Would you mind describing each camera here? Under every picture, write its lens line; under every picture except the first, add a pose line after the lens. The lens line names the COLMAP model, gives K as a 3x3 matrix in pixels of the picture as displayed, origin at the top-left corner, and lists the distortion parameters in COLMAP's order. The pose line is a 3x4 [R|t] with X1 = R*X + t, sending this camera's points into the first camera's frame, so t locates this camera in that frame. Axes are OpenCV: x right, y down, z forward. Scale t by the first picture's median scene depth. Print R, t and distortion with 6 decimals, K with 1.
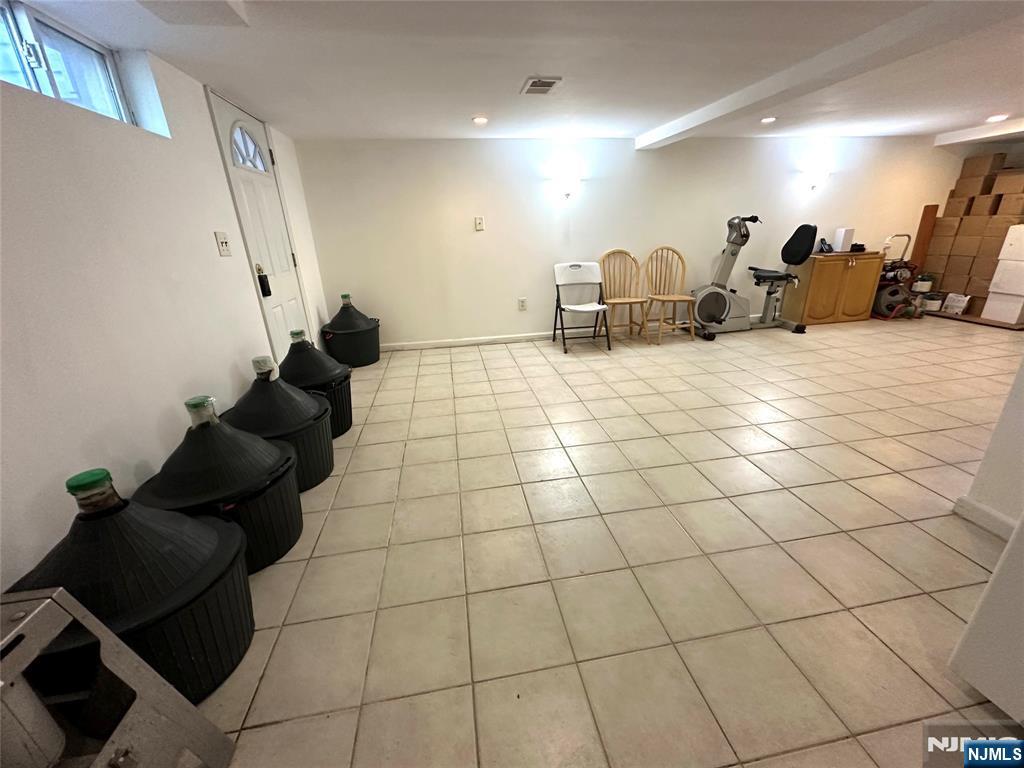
lens RADIAL K [[410.3, 0, 513.7], [0, 410.3, 385.9], [0, 0, 1]] dist [-0.000216, 0.000153]
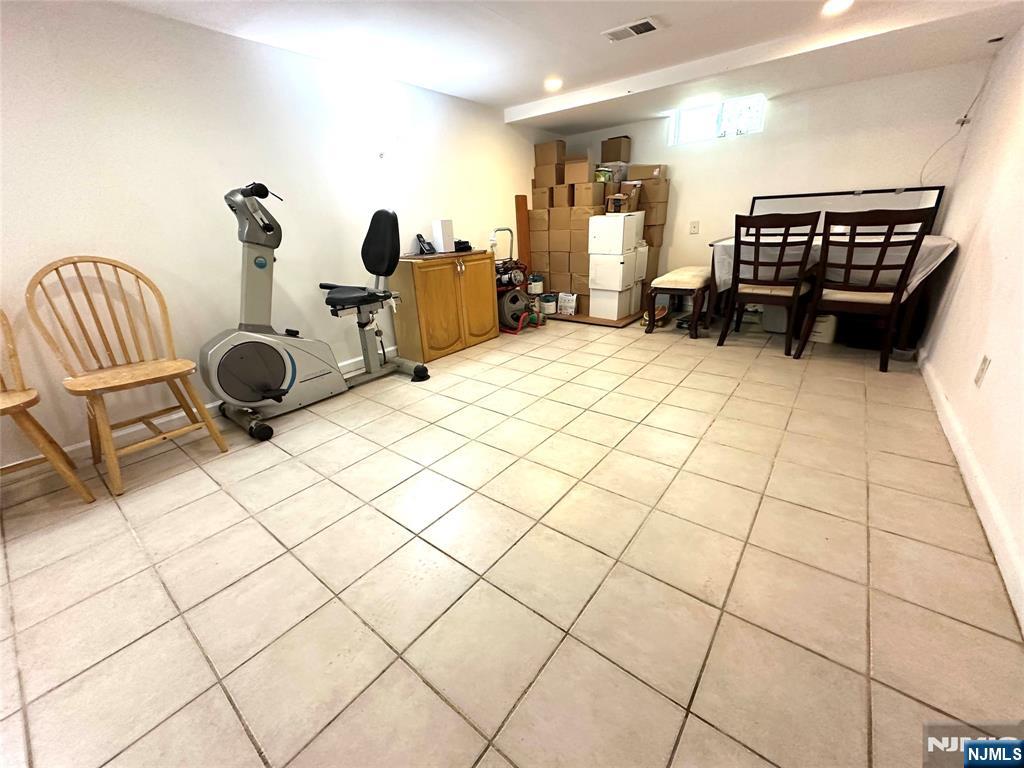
lens RADIAL K [[410.3, 0, 513.7], [0, 410.3, 387.2], [0, 0, 1]] dist [-0.000216, 0.000153]
pose [[0.737773, -0.244885, 0.629065, 0.381285], [0.254239, 0.964062, 0.077121, -0.125555], [-0.625343, 0.103035, 0.773518, 0.399032]]
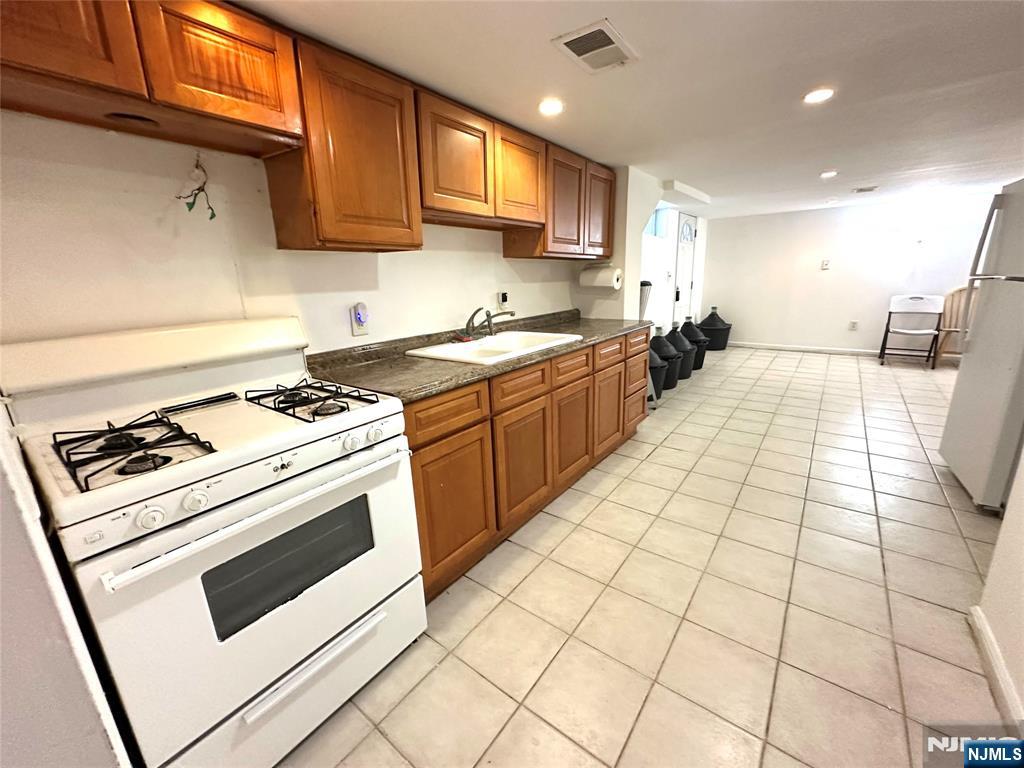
lens RADIAL K [[410.3, 0, 516.6], [0, 410.3, 384.4], [0, 0, 1]] dist [-0.000216, 0.000153]
pose [[0.684889, 0.193815, -0.702398, 0.228919], [-0.253506, 0.967134, 0.019678, 0.212478], [0.683127, 0.164584, 0.711512, -0.578018]]
